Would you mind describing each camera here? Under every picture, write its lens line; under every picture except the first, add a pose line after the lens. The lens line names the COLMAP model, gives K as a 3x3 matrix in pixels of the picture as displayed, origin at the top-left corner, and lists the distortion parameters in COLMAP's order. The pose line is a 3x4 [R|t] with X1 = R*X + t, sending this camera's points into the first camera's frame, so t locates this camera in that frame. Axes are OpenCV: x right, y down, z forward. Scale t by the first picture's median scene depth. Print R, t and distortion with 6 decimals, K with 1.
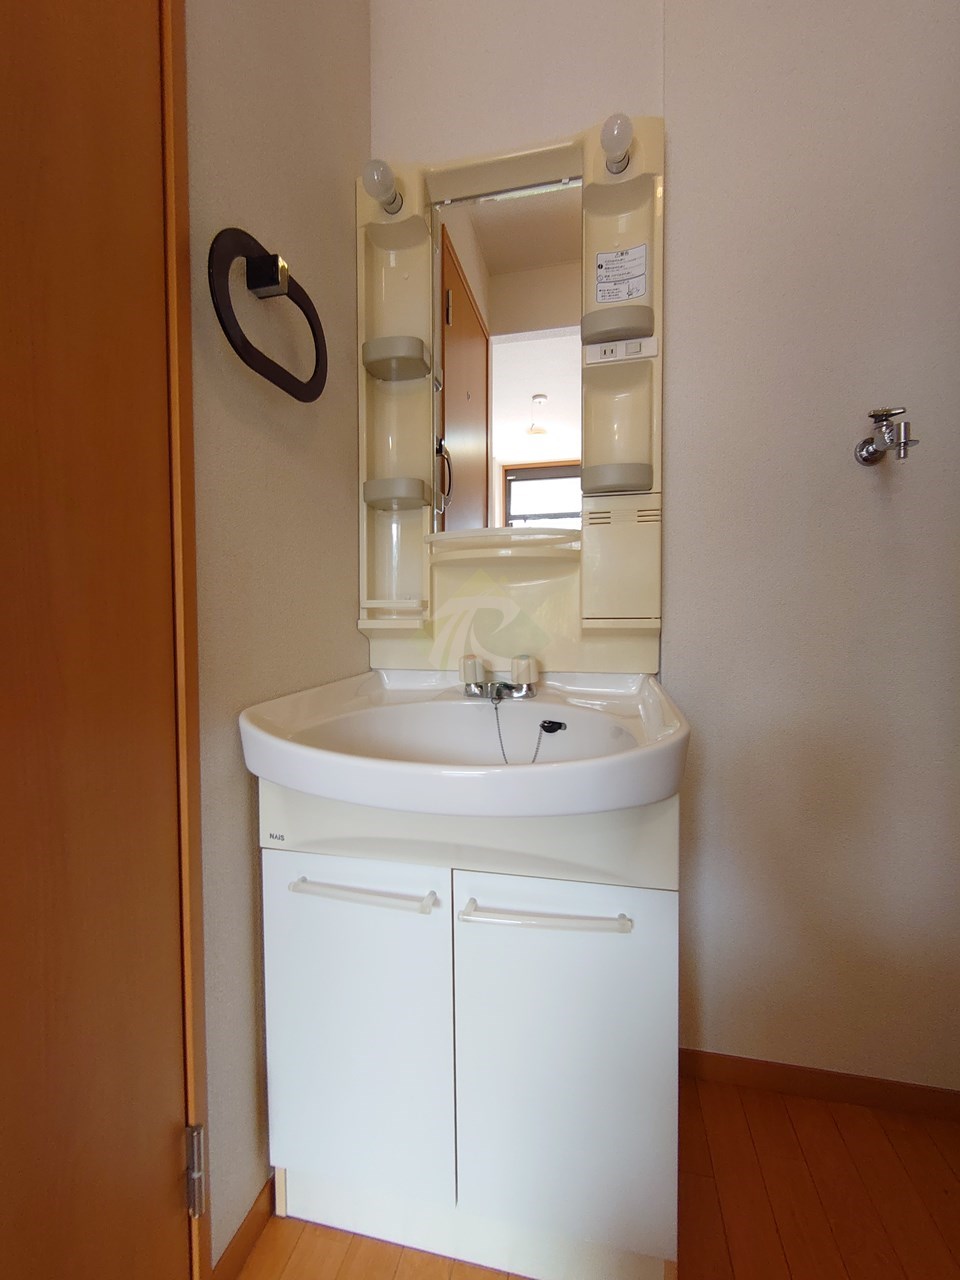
lens RADIAL K [[552.5, 0, 480.8], [0, 552.5, 640.6], [0, 0, 1]] dist [0.002712, -0.000925]
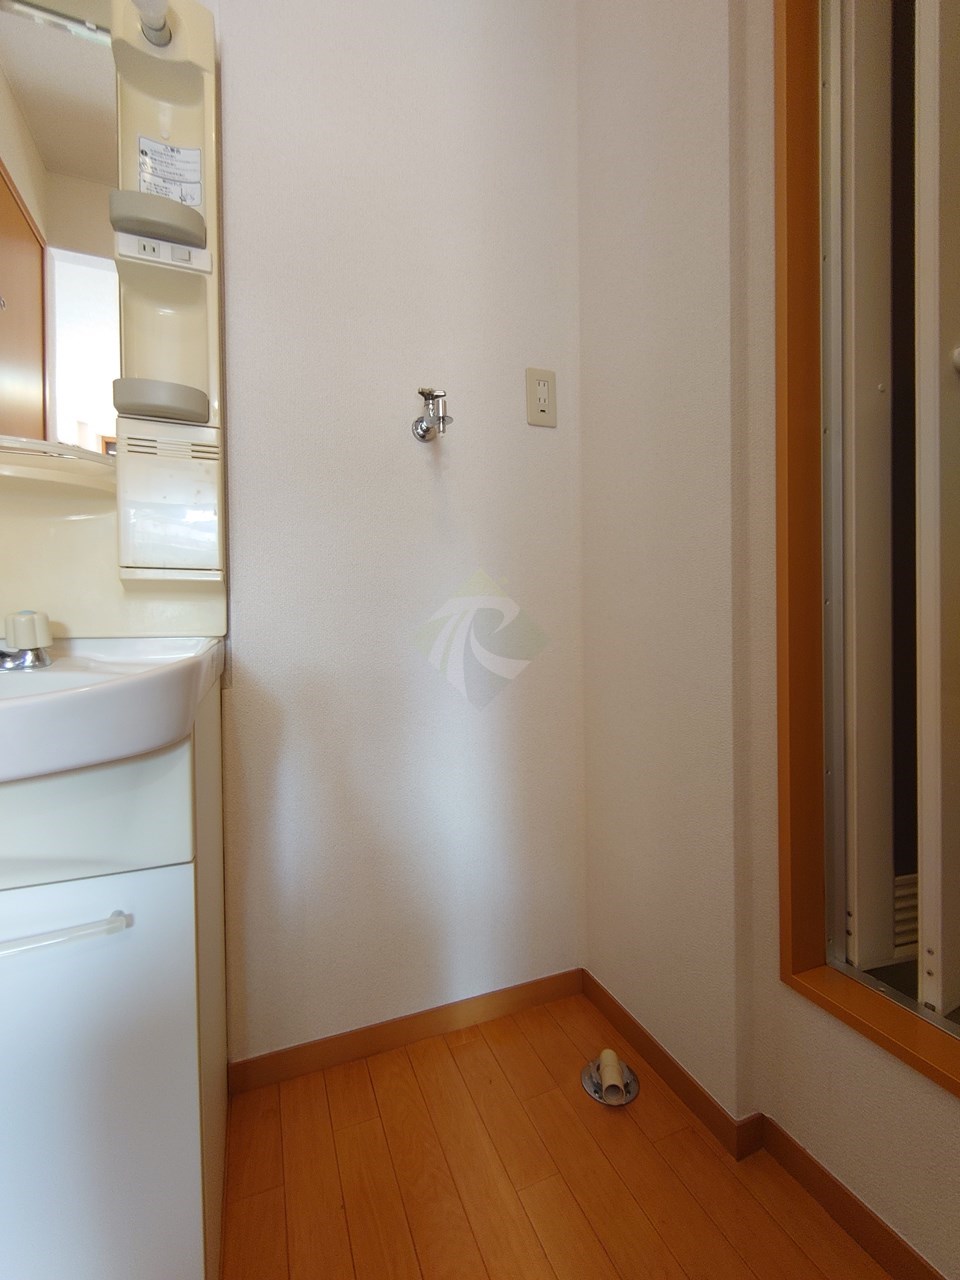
lens RADIAL K [[552.5, 0, 478.2], [0, 552.5, 639.3], [0, 0, 1]] dist [0.002712, -0.000925]
pose [[0.822117, -0.009850, 0.569233, 0.156881], [0.025274, 0.999496, -0.019206, 0.096304], [-0.568757, 0.030176, 0.821952, 0.045878]]
